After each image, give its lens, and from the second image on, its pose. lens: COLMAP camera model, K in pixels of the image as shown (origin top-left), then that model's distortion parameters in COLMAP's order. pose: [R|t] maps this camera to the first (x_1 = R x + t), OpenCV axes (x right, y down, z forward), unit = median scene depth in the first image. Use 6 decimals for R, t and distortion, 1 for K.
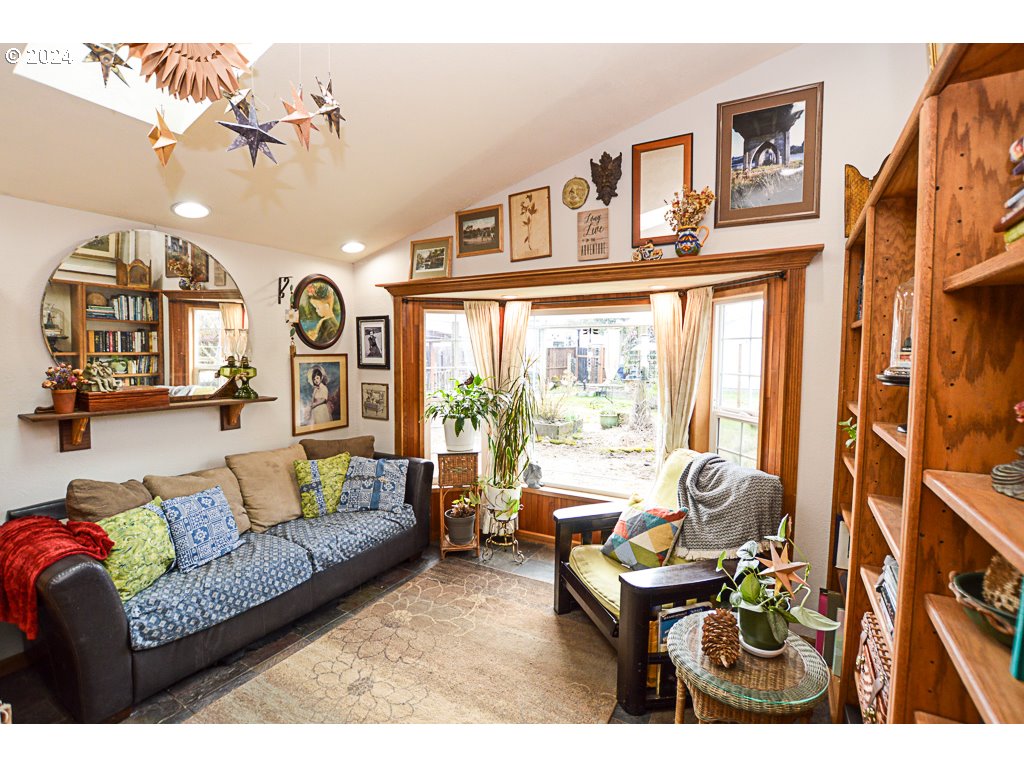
lens RADIAL K [[473.4, 0, 509.4], [0, 473.4, 381.3], [0, 0, 1]] dist [-0.018878, 0.000416]
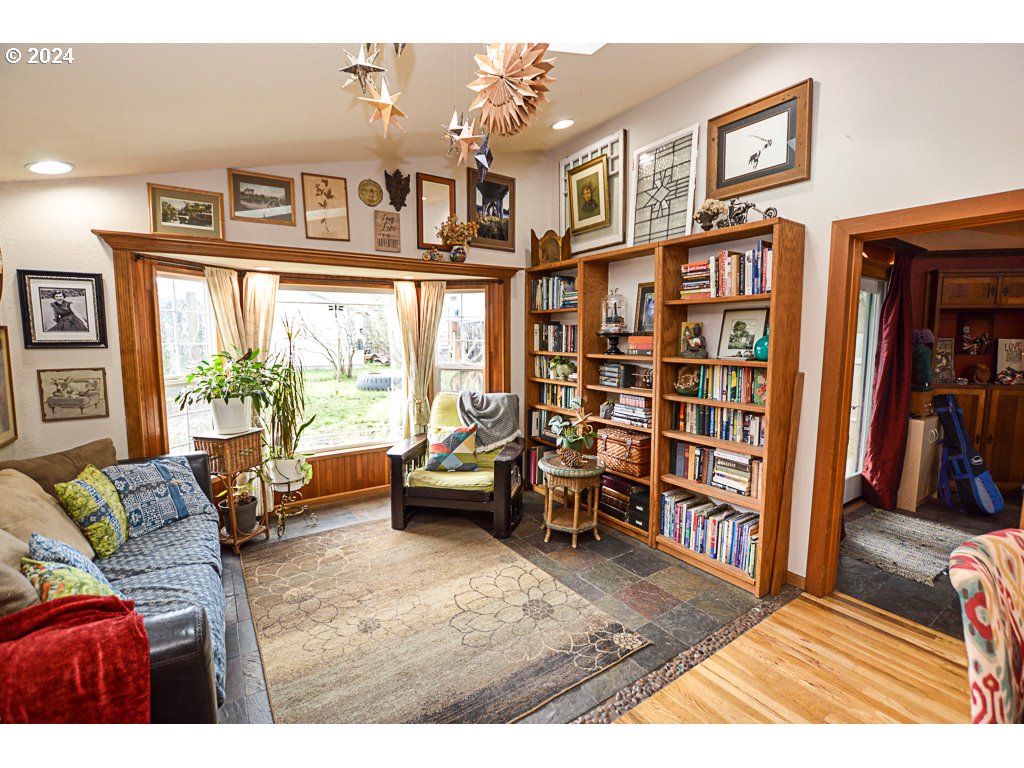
lens RADIAL K [[473.4, 0, 504.7], [0, 473.4, 384.1], [0, 0, 1]] dist [-0.018878, 0.000416]
pose [[0.447789, -0.098106, 0.888741, -0.757956], [0.059896, 0.995021, 0.079660, 0.012358], [-0.892131, 0.017561, 0.451436, 0.143007]]
